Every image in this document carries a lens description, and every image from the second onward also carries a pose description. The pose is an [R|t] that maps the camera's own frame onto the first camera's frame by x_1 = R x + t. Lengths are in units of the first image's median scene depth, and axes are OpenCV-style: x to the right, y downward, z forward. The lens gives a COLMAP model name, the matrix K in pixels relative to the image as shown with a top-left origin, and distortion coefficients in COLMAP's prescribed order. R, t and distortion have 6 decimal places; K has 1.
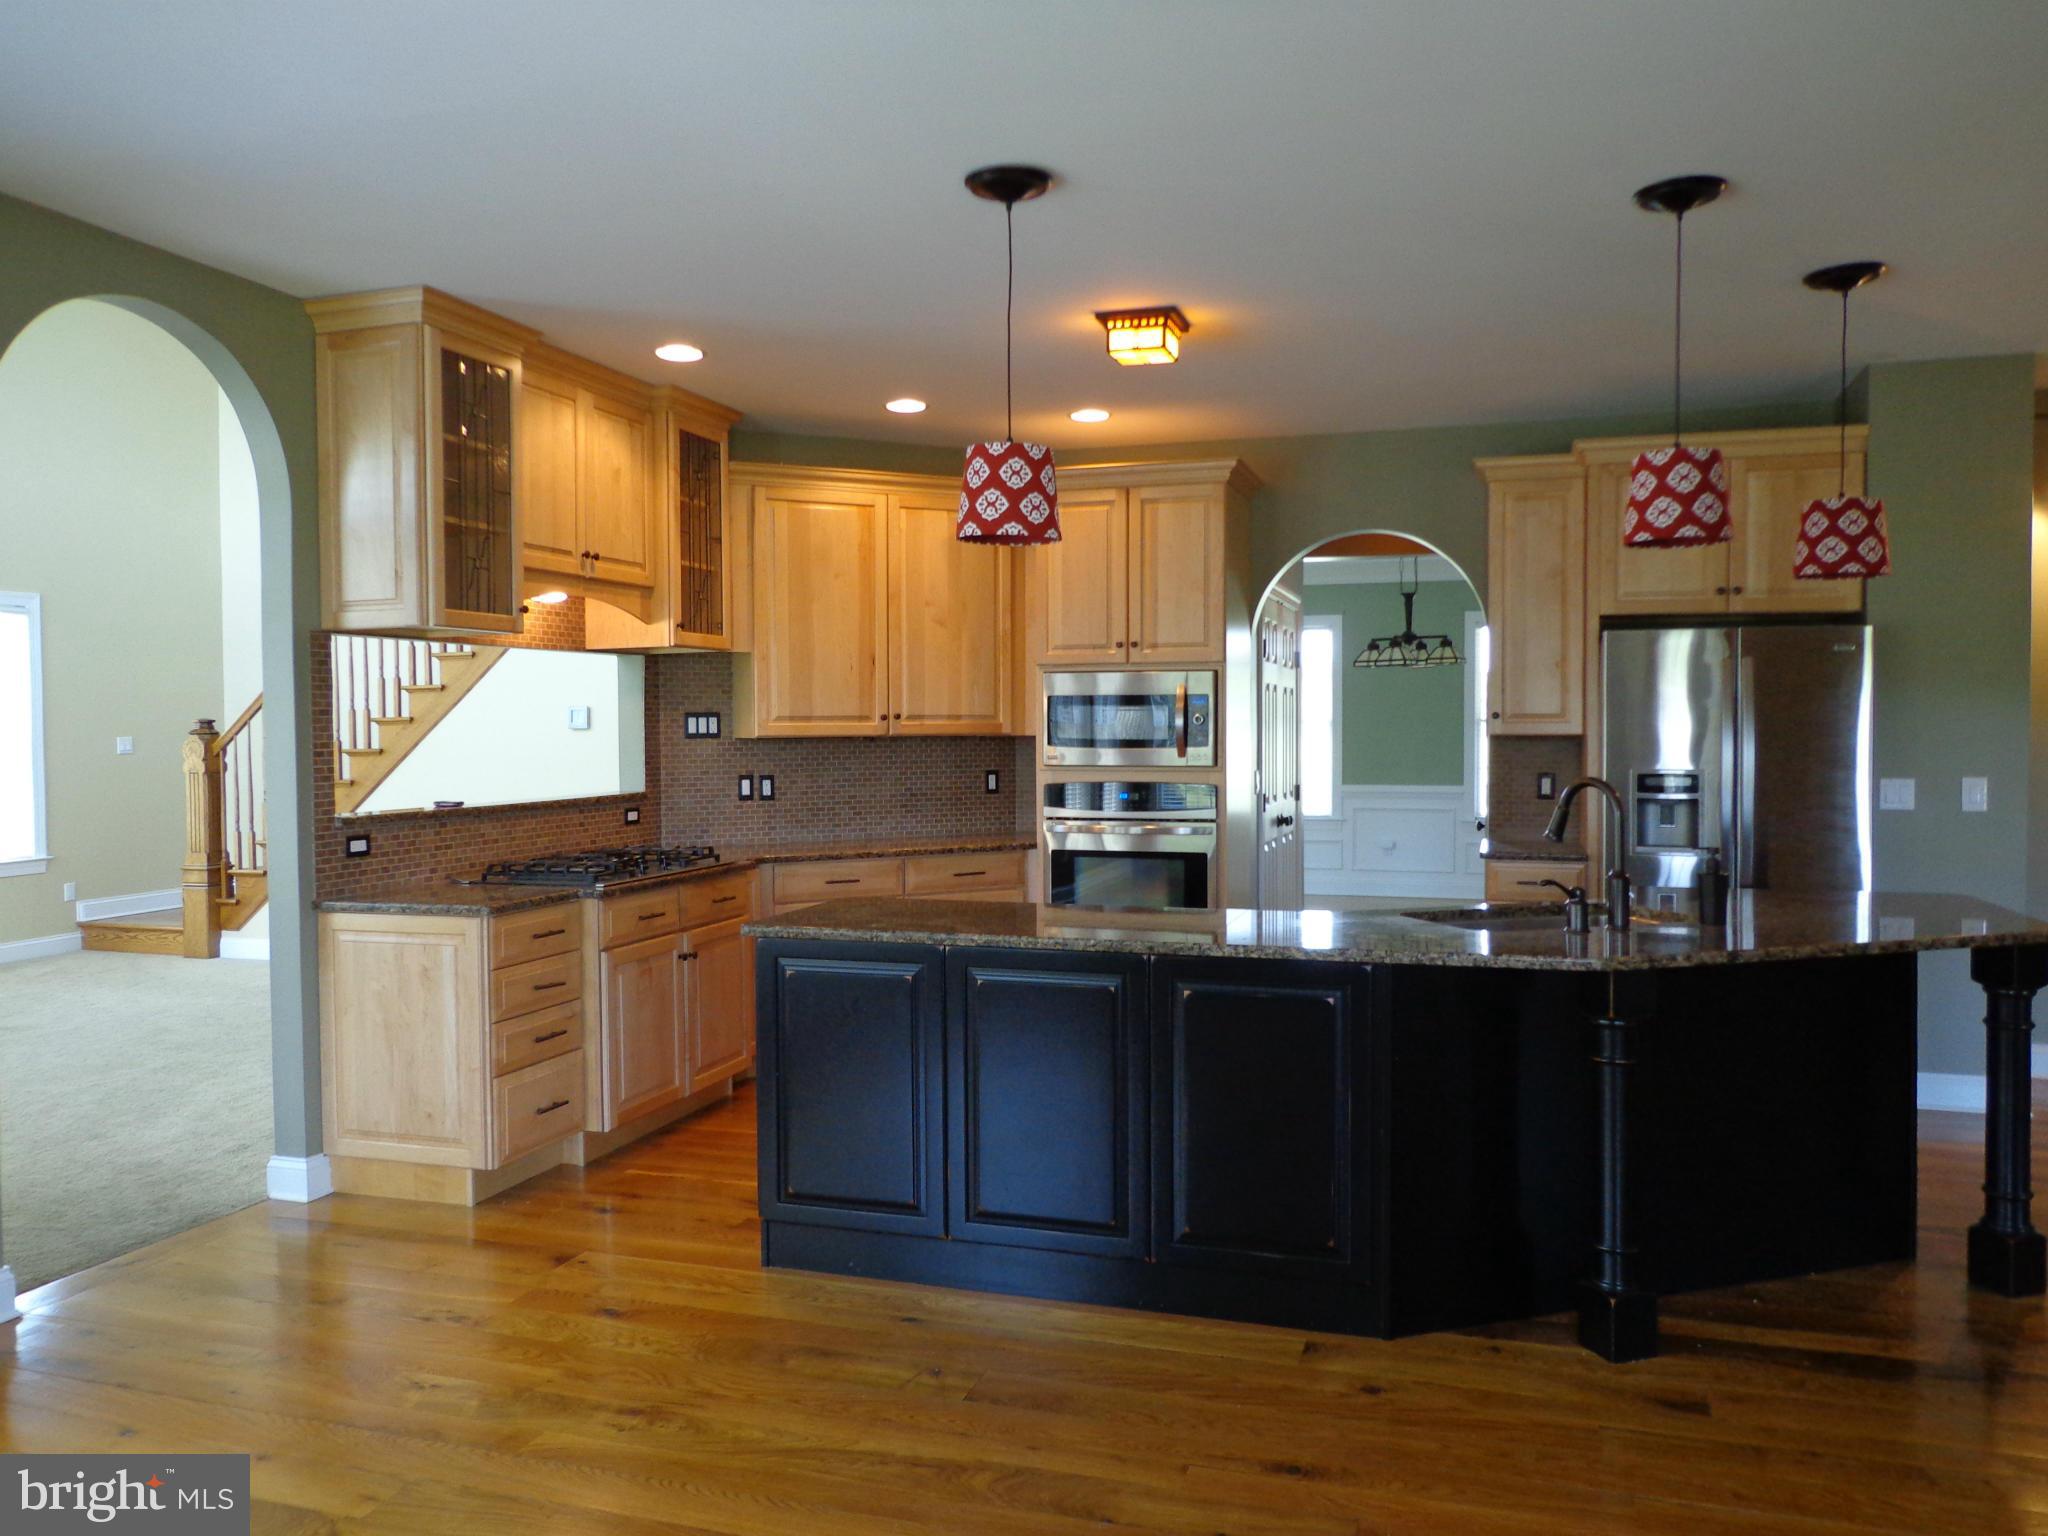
lens RADIAL K [[1493.6, 0, 1024.0], [0, 1493.6, 768.0], [0, 0, 1]] dist [-0.053574, 0.082826]
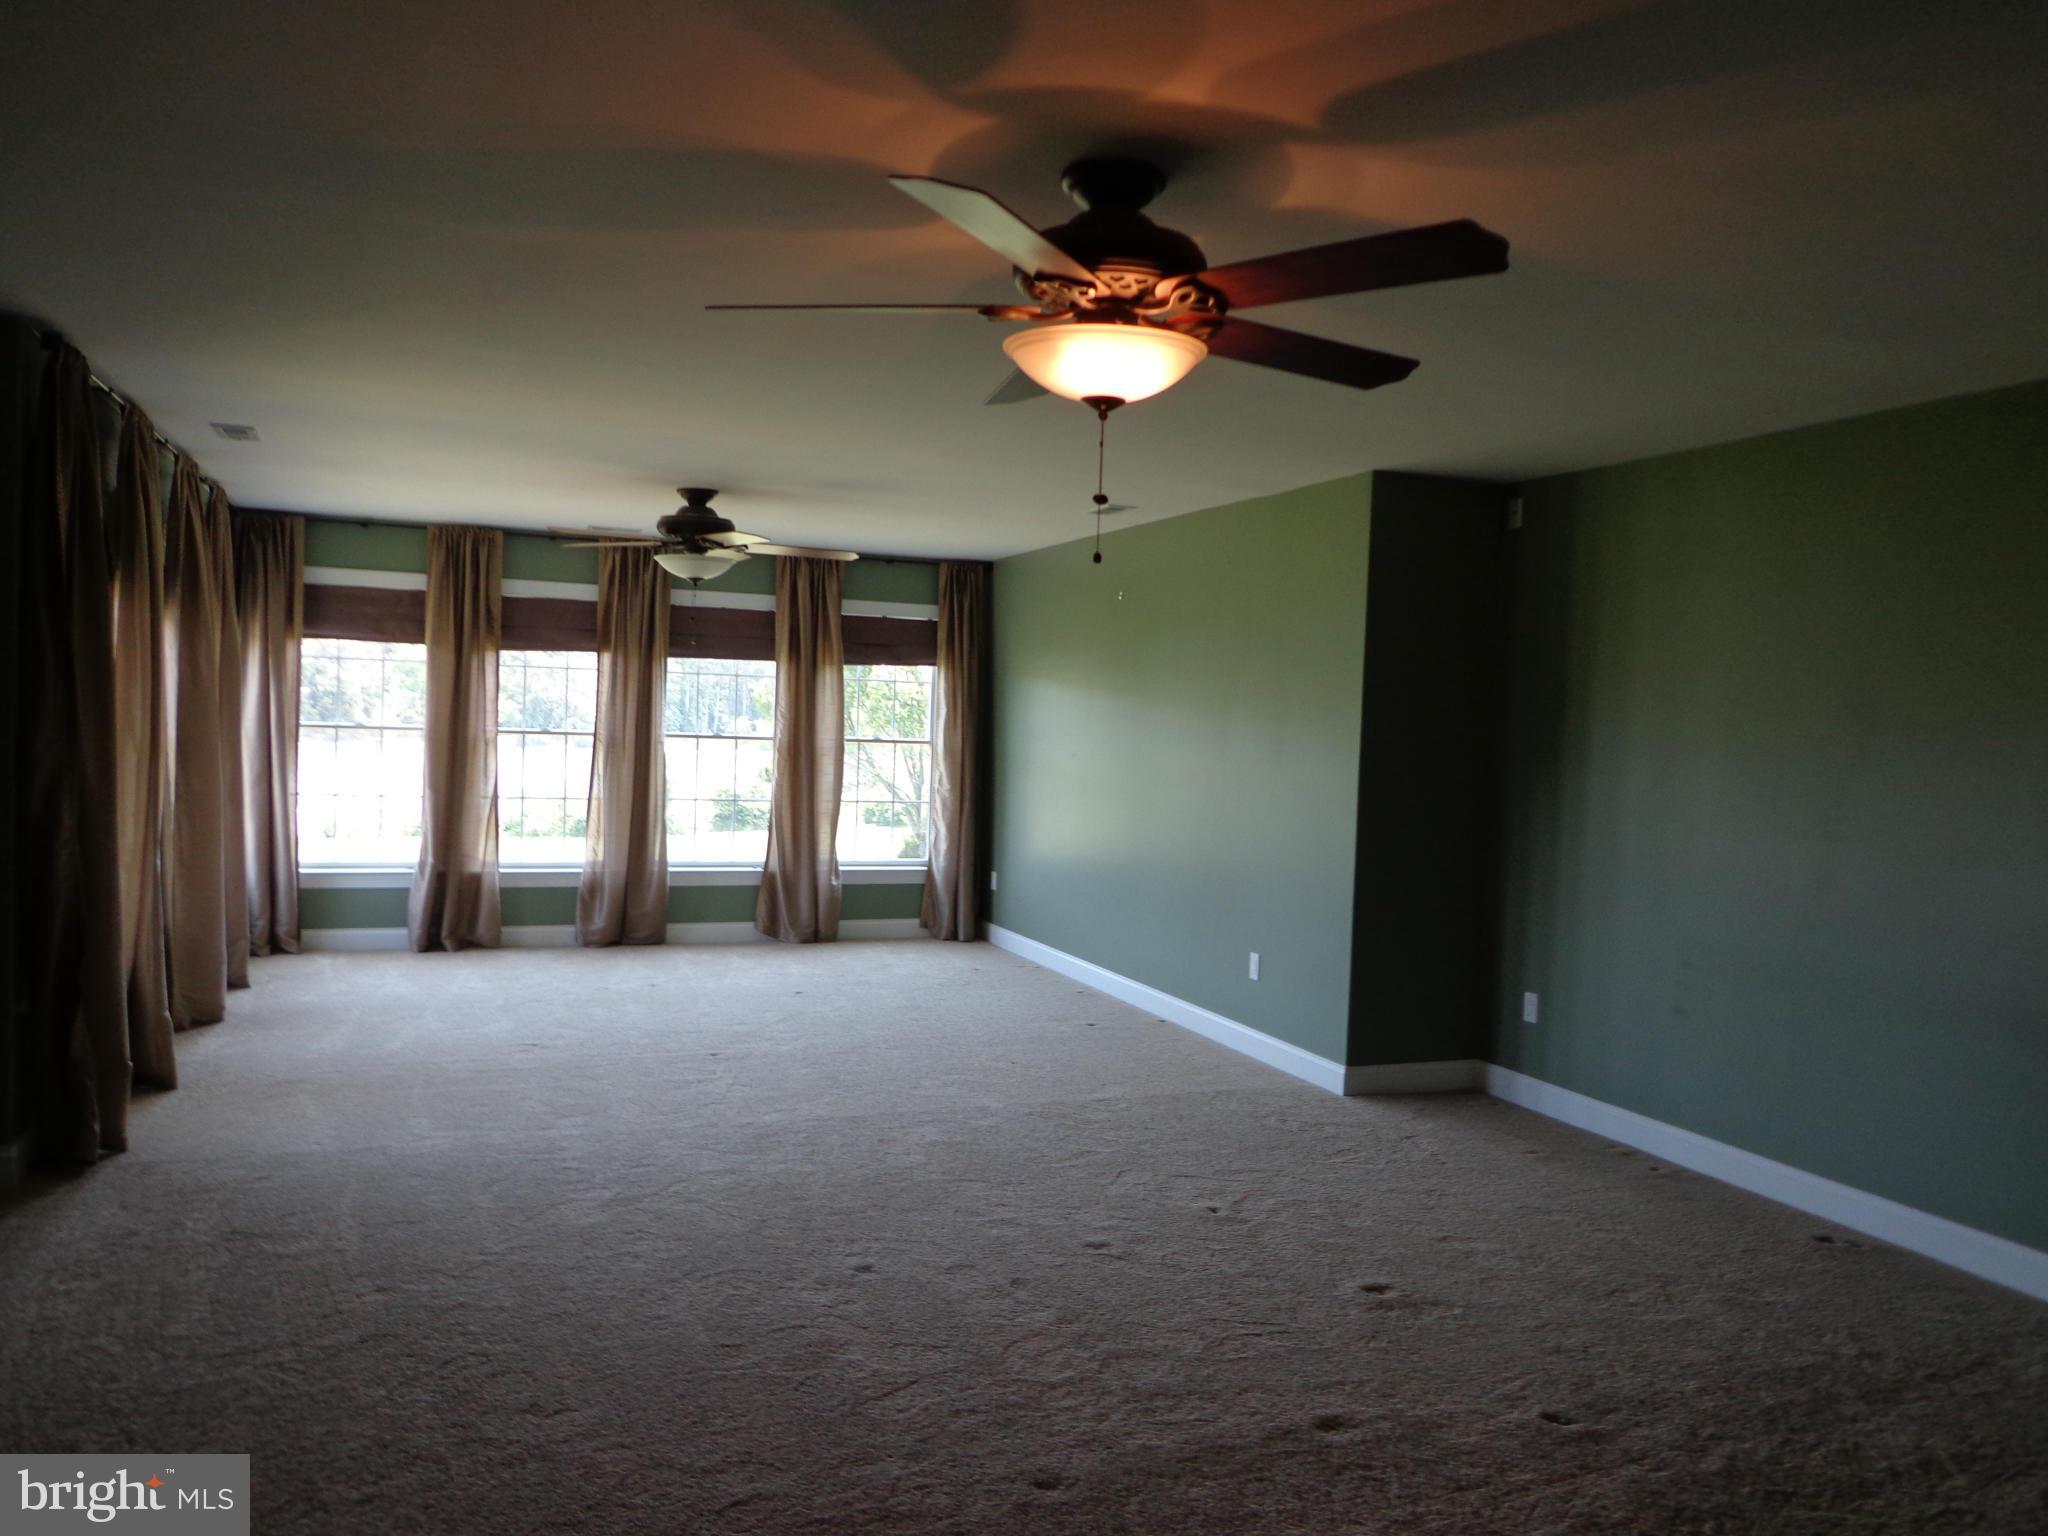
lens RADIAL K [[1505.8, 0, 1013.9], [0, 1505.8, 764.1], [0, 0, 1]] dist [-0.029613, 0.042995]
pose [[0.625042, 0.050477, -0.778958, -0.190674], [-0.060927, 0.998017, 0.015784, -0.038692], [0.778210, 0.037593, 0.626878, 1.229301]]
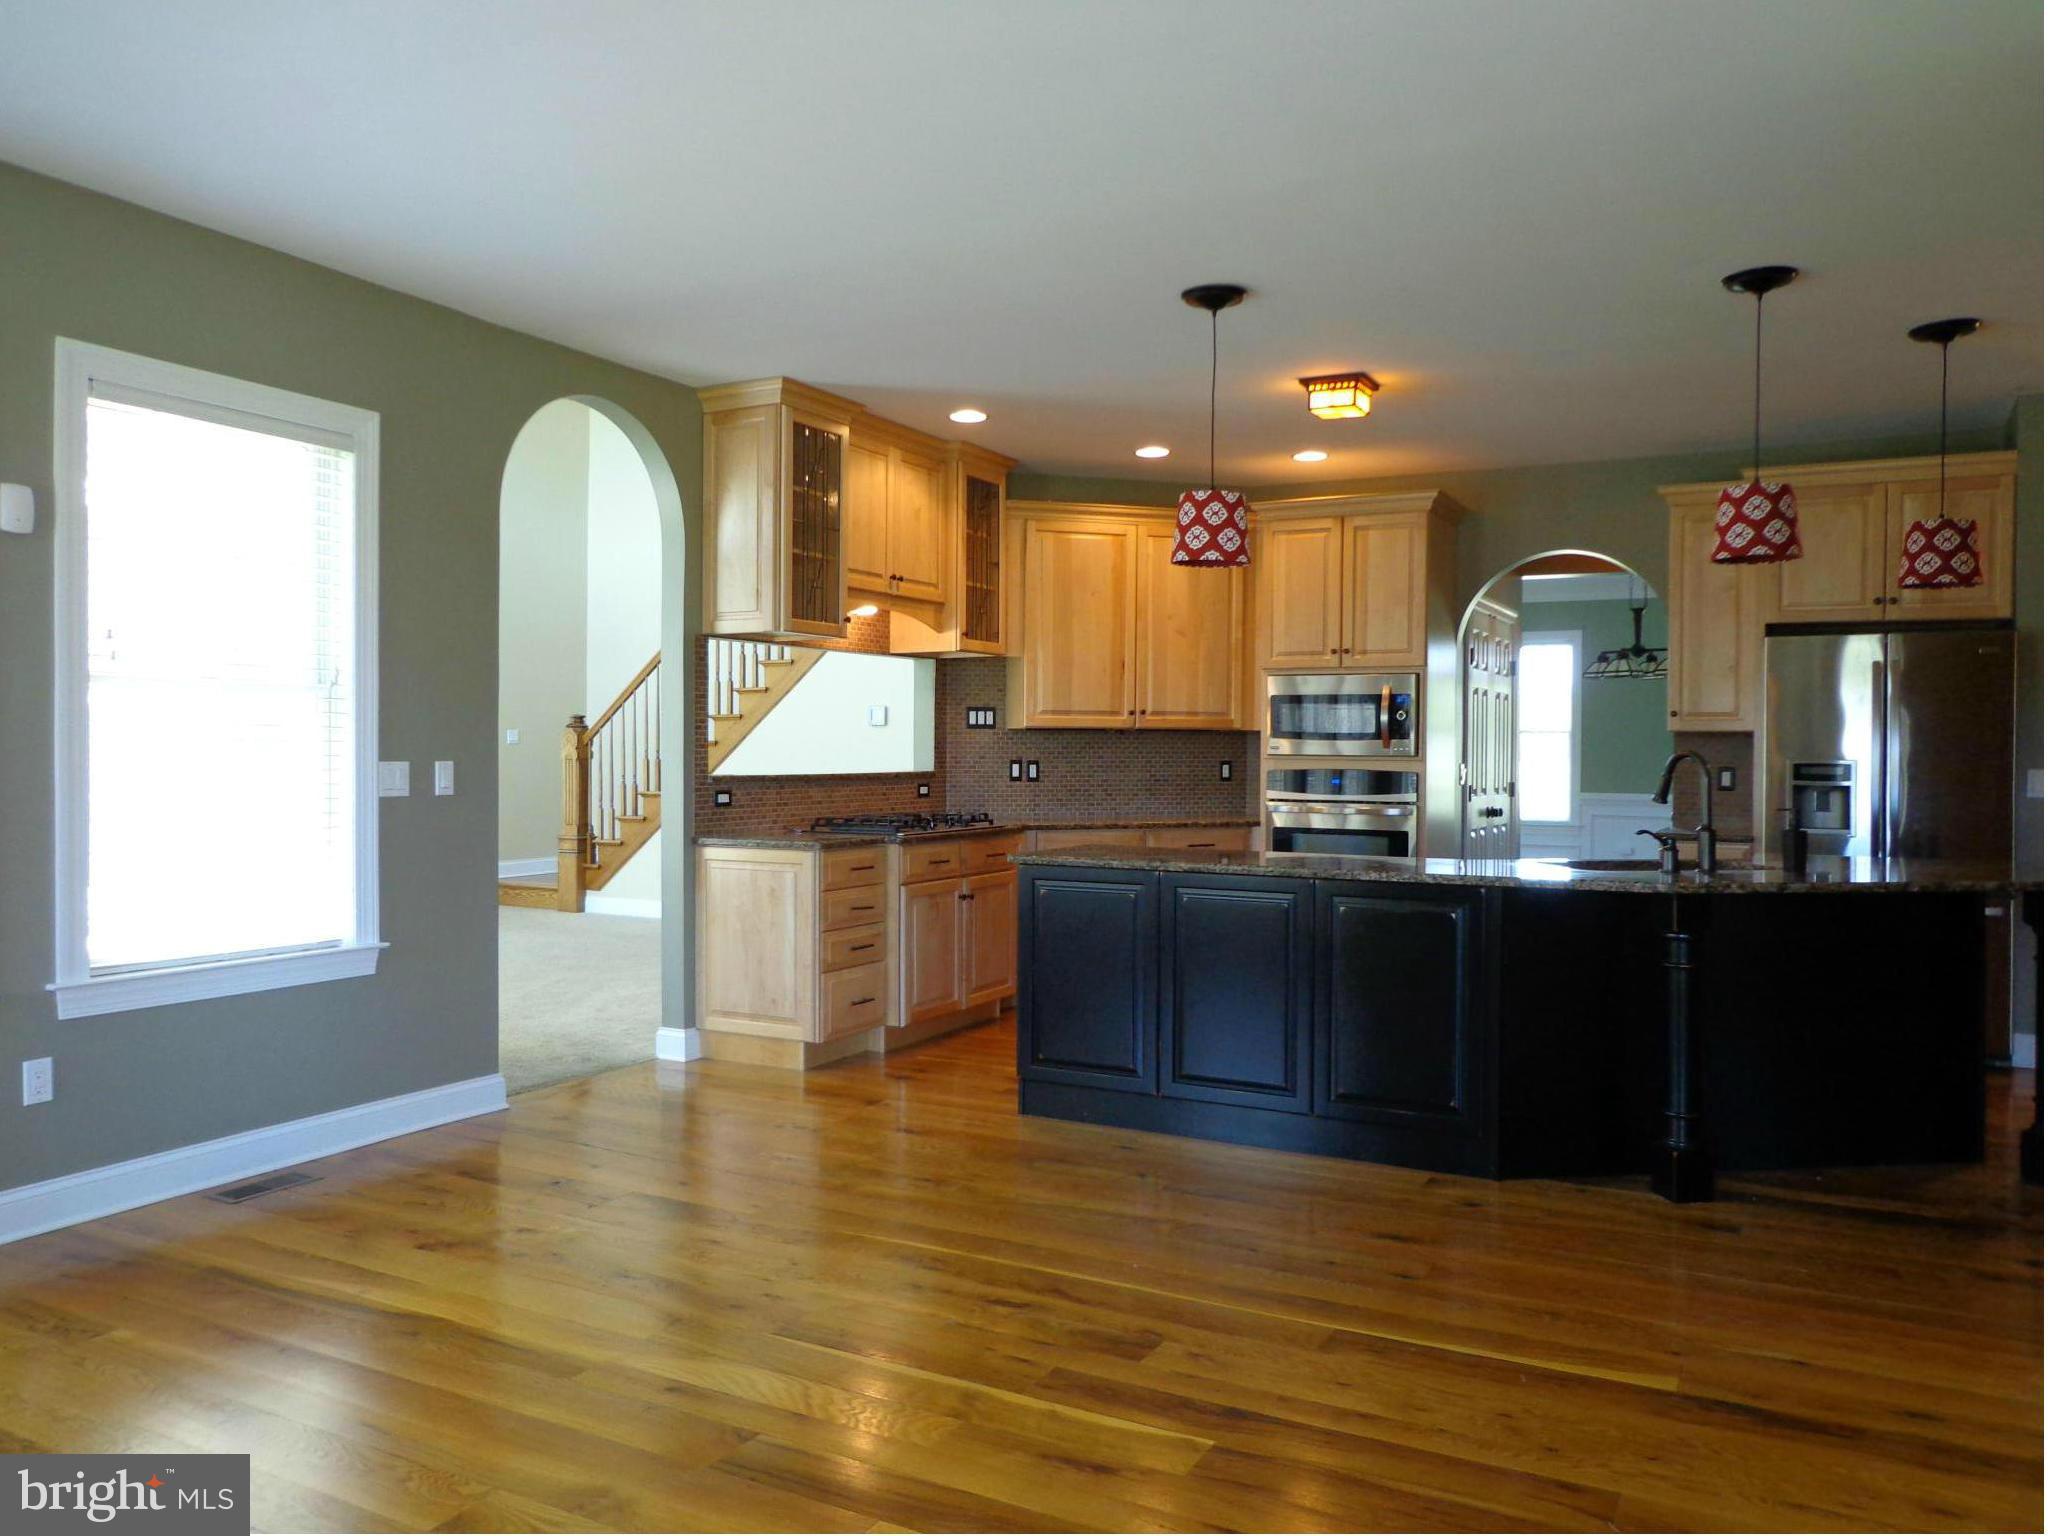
lens RADIAL K [[1505.8, 0, 1013.9], [0, 1505.8, 764.1], [0, 0, 1]] dist [-0.029613, 0.042995]
pose [[0.982195, 0.014792, -0.187282, 0.050147], [-0.018196, 0.999699, -0.016469, 0.036416], [0.186982, 0.019584, 0.982168, -0.245641]]
